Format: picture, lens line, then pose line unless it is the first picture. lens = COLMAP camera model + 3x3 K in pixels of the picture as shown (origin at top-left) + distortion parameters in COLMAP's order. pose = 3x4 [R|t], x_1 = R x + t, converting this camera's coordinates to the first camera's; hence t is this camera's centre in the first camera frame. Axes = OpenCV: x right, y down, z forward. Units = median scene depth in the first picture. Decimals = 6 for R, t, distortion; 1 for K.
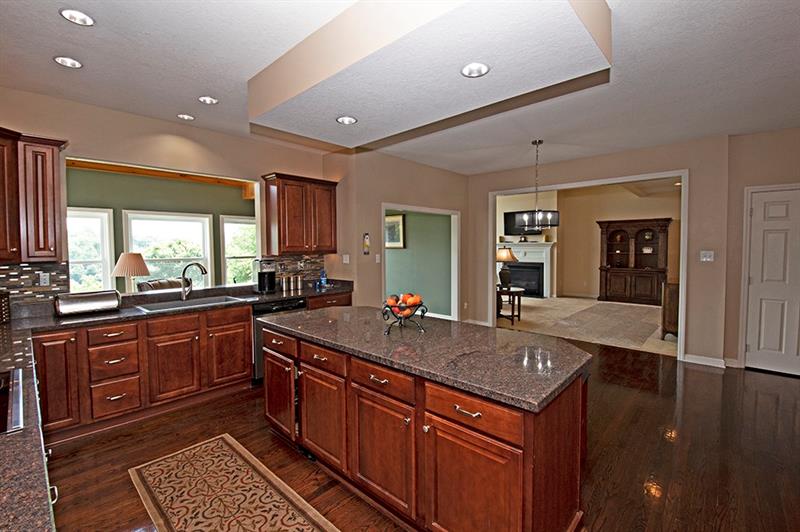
lens RADIAL K [[349.6, 0, 401.1], [0, 349.6, 261.9], [0, 0, 1]] dist [-0.019430, -0.000538]
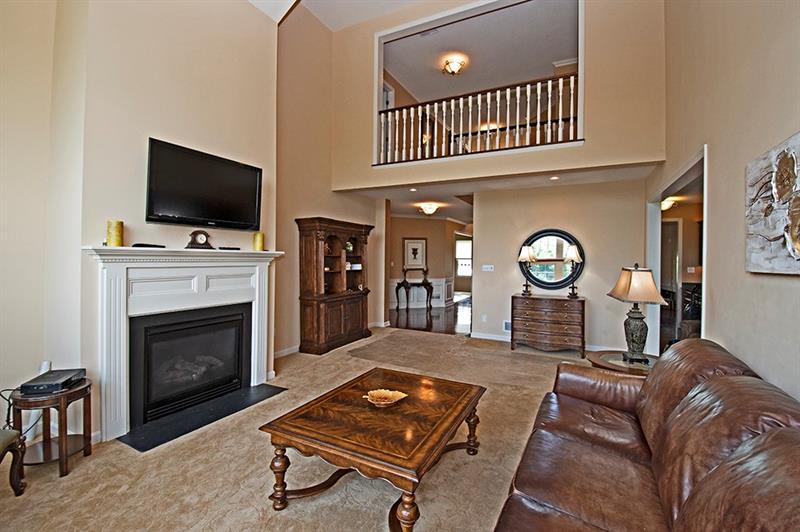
lens RADIAL K [[349.6, 0, 401.3], [0, 349.6, 262.6], [0, 0, 1]] dist [-0.019430, -0.000538]
pose [[-0.253493, 0.000299, 0.967337, -0.022380], [0.044742, 0.998933, 0.011416, -0.039469], [-0.966302, 0.046174, -0.253236, 0.936112]]
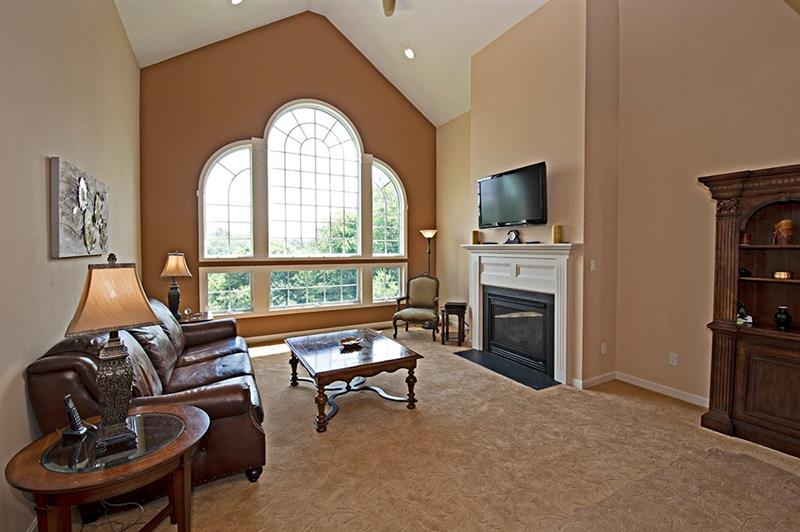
lens RADIAL K [[349.6, 0, 403.6], [0, 349.6, 259.8], [0, 0, 1]] dist [-0.019430, -0.000538]
pose [[0.949977, 0.024383, -0.311367, 0.369893], [-0.029384, 0.999503, -0.011380, -0.027888], [0.310935, 0.019960, 0.950221, 0.564377]]
